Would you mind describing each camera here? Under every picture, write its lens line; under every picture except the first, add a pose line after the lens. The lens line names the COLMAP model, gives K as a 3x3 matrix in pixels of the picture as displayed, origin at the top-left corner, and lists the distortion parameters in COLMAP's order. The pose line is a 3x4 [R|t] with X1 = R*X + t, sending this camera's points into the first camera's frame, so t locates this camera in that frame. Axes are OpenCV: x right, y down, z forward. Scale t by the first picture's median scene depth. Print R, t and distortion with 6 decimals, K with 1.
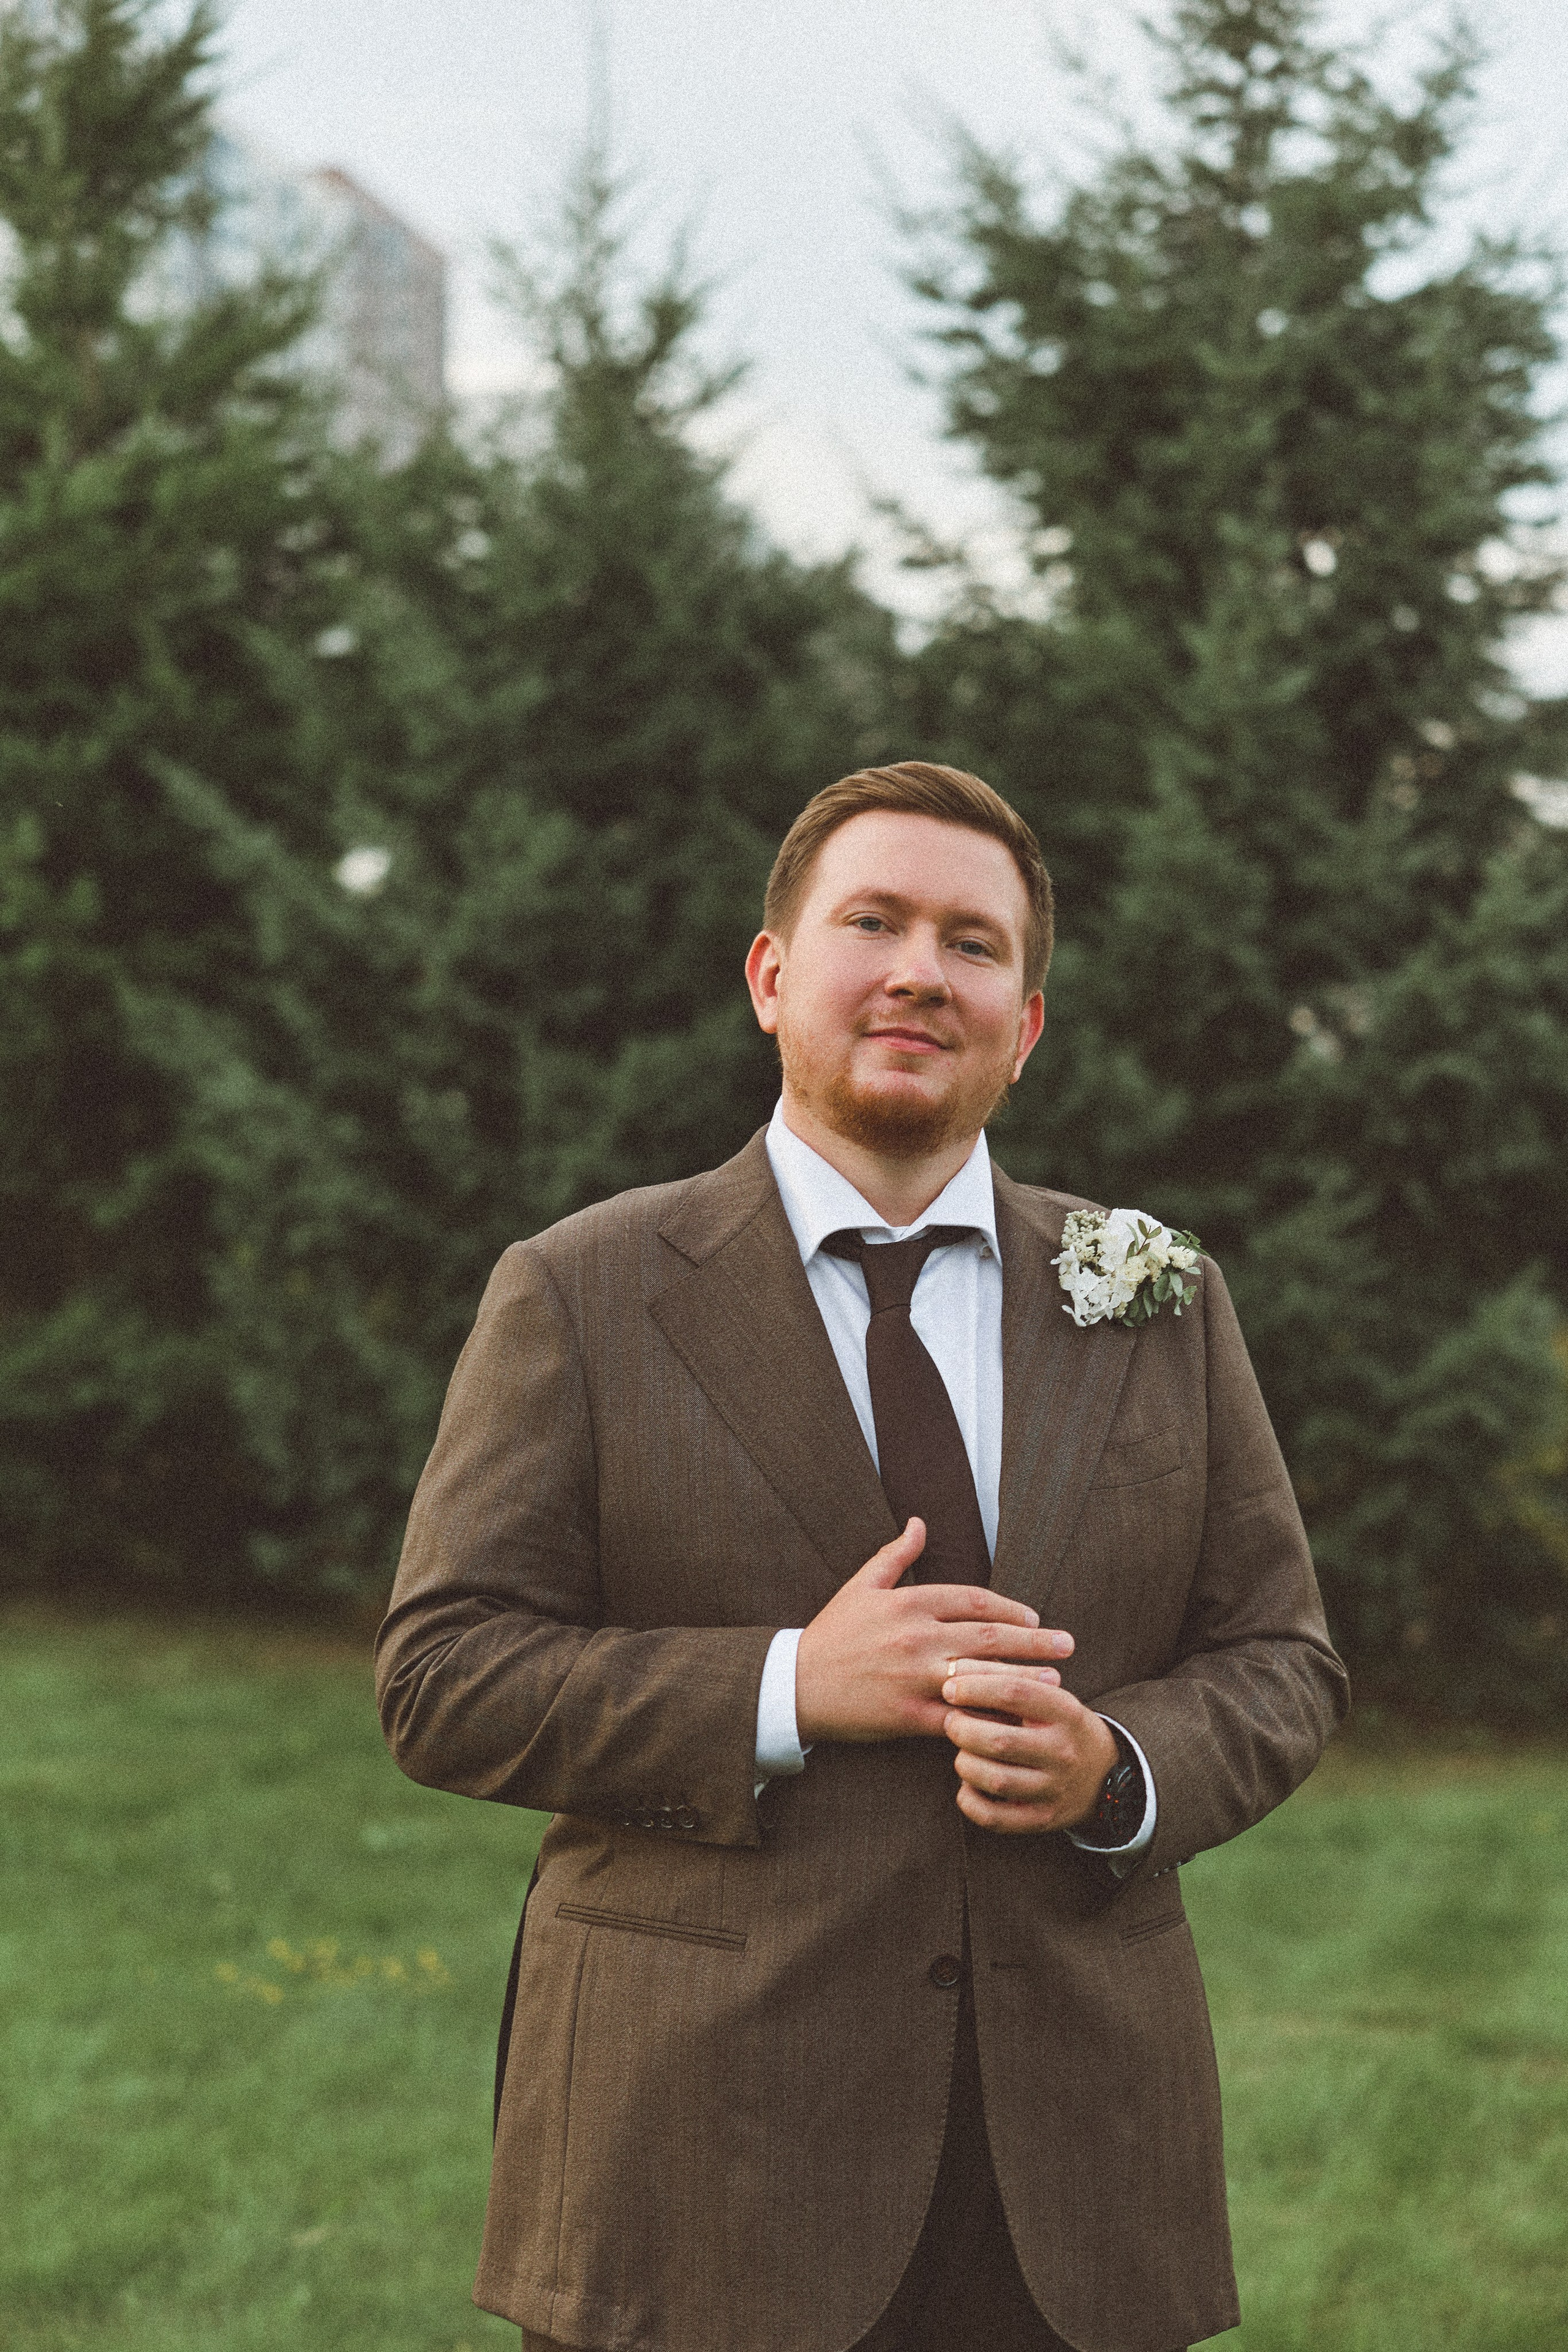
lens RADIAL K [[4572.8, 0, 784.0], [0, 4572.8, 1176.0], [0, 0, 1]] dist [-0.144504, -0.099829]
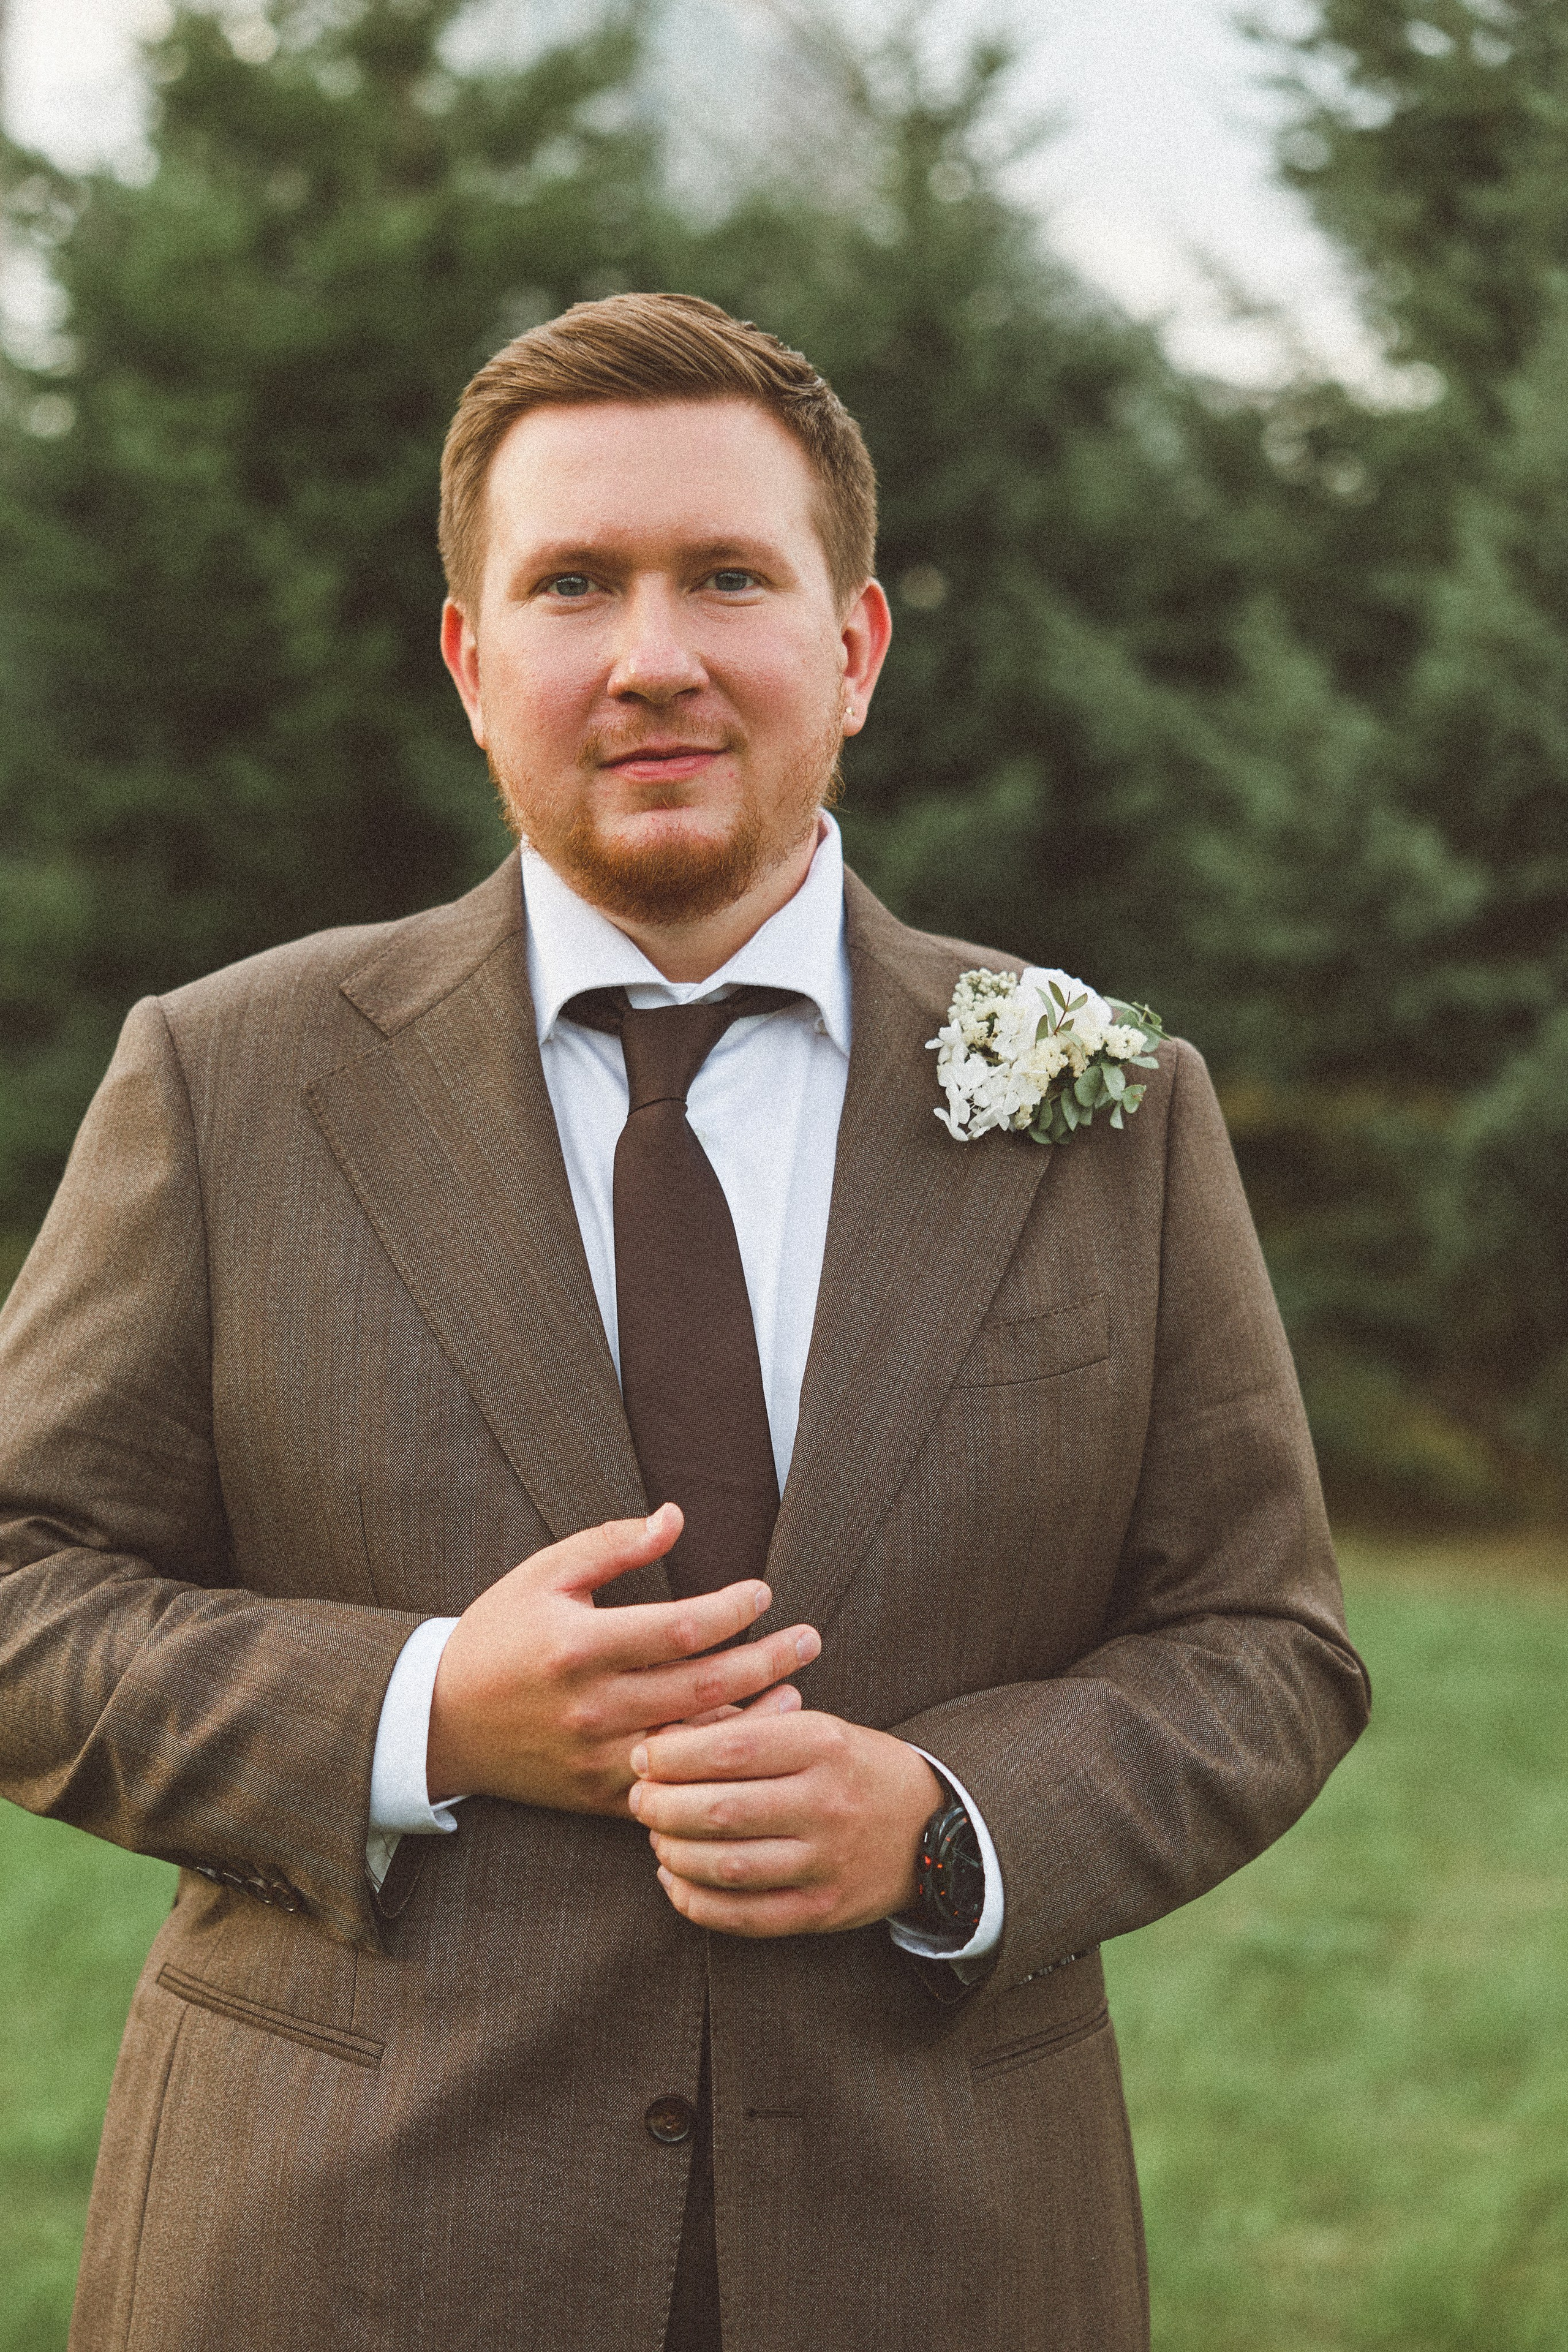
lens RADIAL K [[4119.4, 0, 784.0], [0, 4119.4, 1176.0], [0, 0, 1]] dist [-0.118233, 0.140908]
pose [[0.994106, 0.032093, -0.103550, 0.101437], [-0.026476, 0.998126, 0.055174, 0.005514], [0.105127, -0.052108, 0.993093, 0.397165]]
